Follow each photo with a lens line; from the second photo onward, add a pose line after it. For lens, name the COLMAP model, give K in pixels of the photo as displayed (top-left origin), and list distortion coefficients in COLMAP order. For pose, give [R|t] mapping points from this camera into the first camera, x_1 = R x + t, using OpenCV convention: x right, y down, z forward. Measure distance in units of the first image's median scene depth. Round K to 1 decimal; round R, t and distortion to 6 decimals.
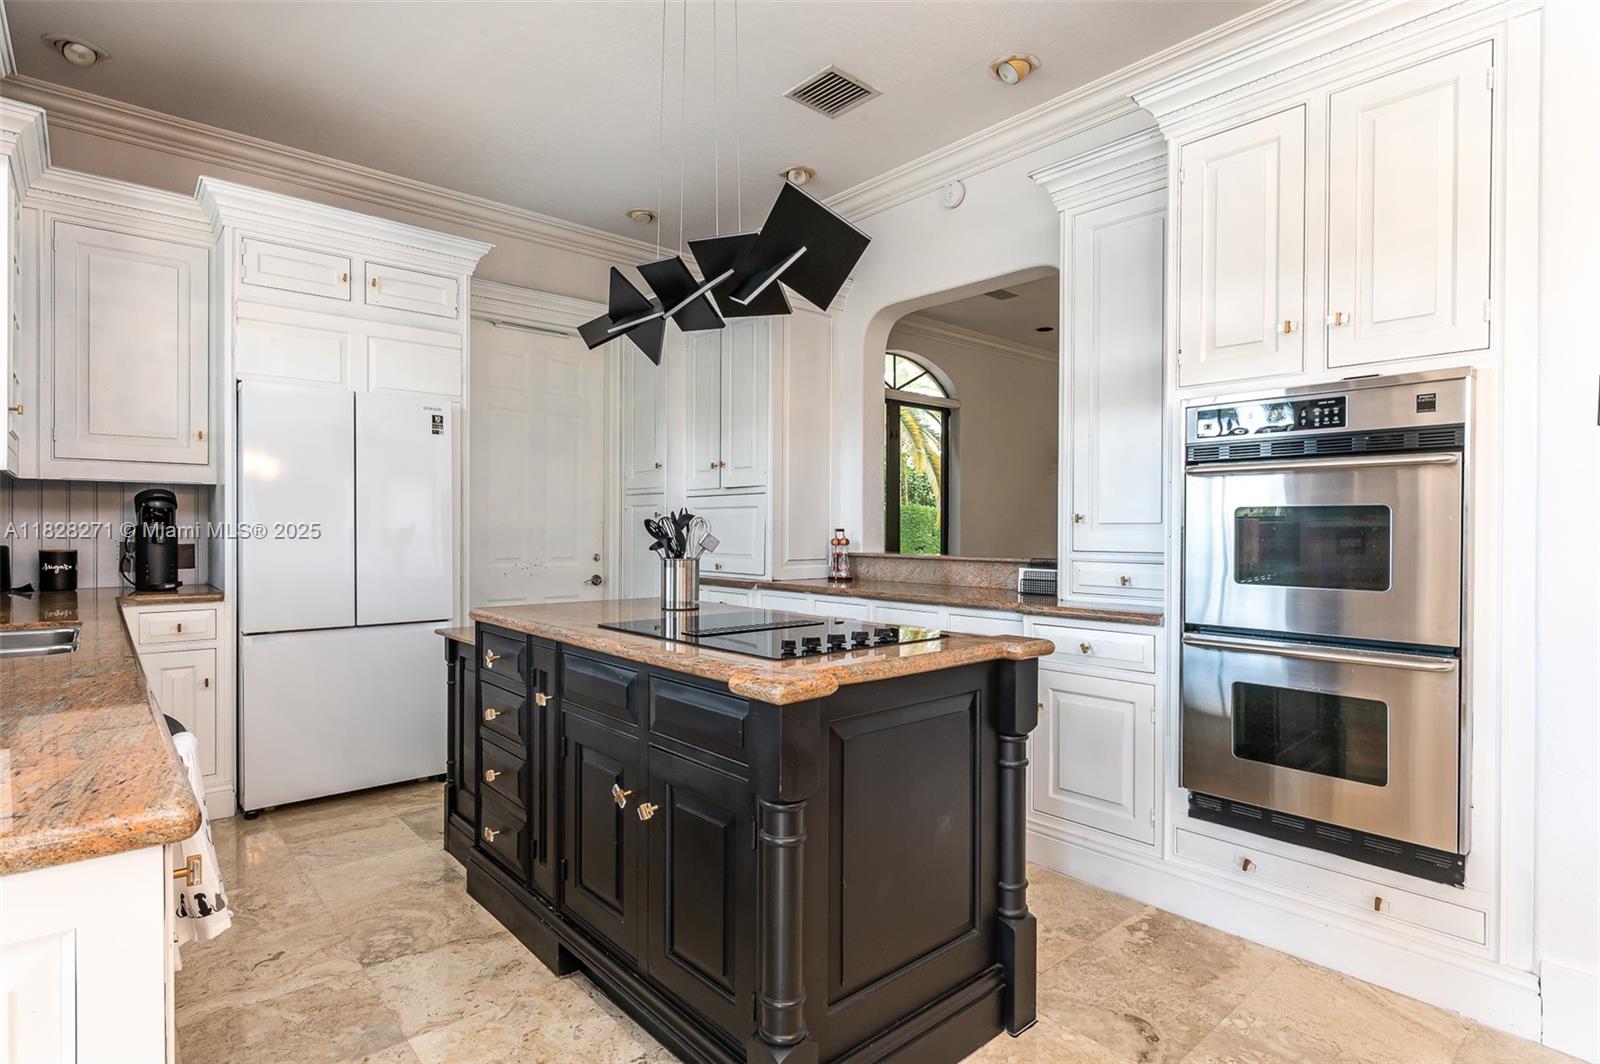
lens RADIAL K [[816.1, 0, 800.0], [0, 816.1, 532.0], [0, 0, 1]] dist [-0.001443, 0.000023]
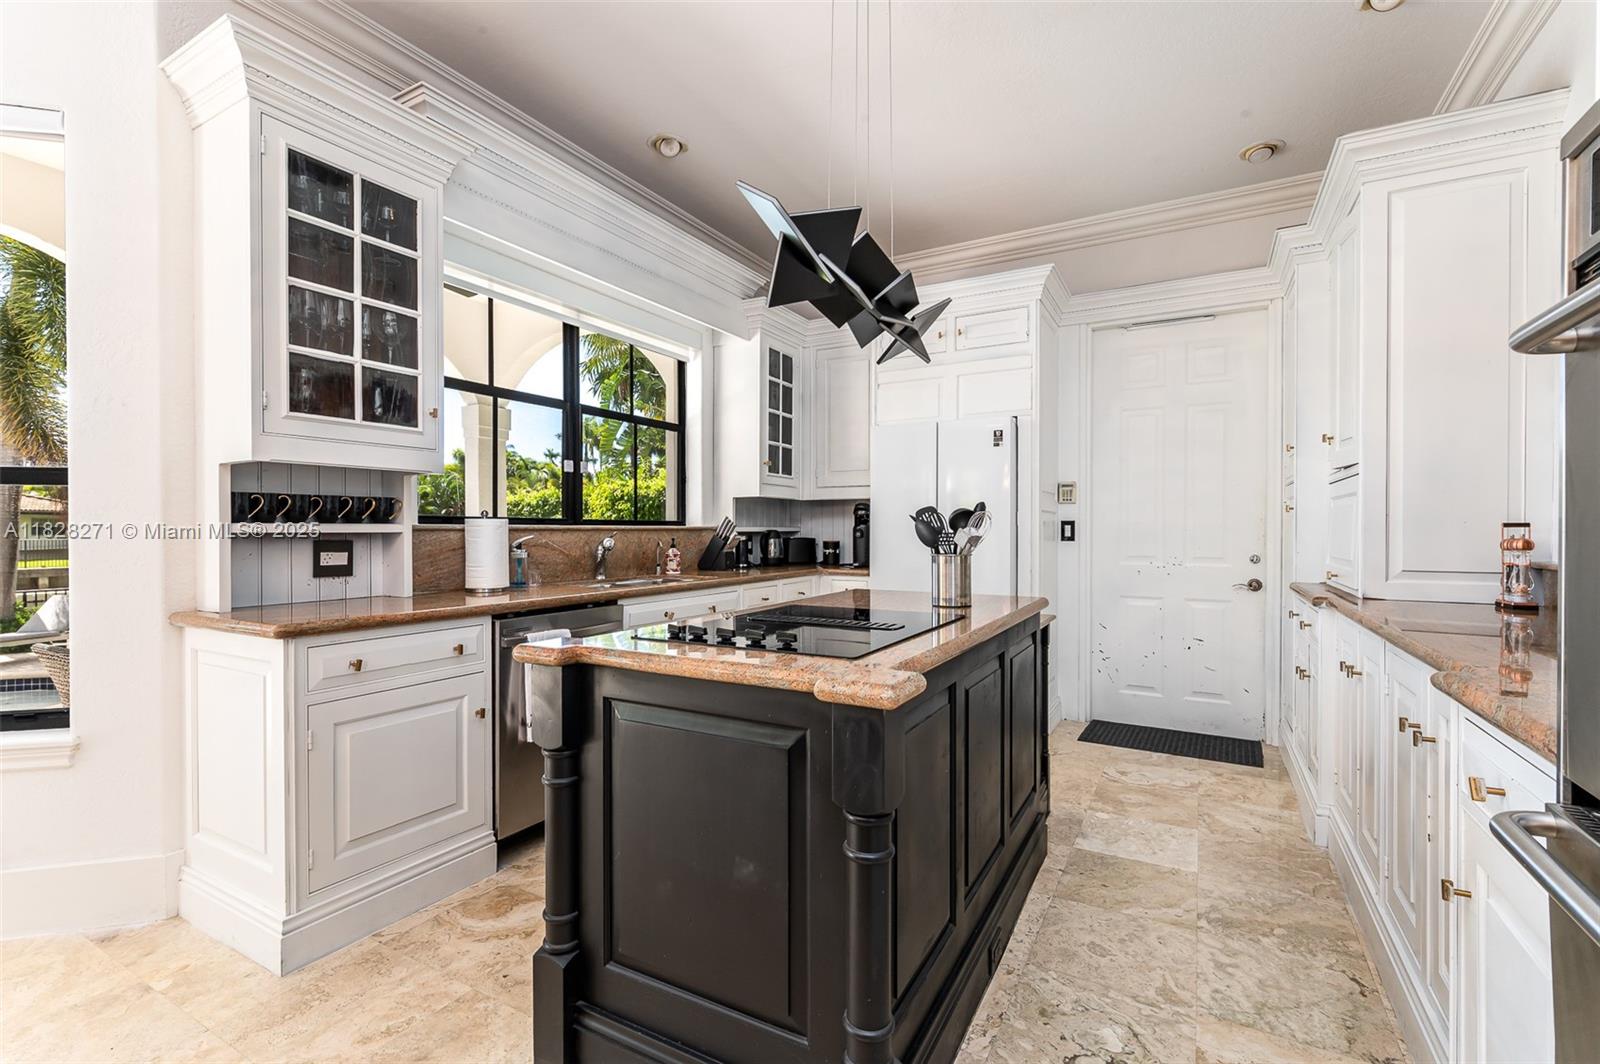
lens RADIAL K [[707.3, 0, 794.9], [0, 707.3, 533.4], [0, 0, 1]] dist [-0.001764, 0.000327]
pose [[0.326068, 0.001152, -0.945345, 0.402659], [-0.001874, 0.999998, 0.000572, 0.005224], [0.945344, 0.001585, 0.326070, 0.371004]]
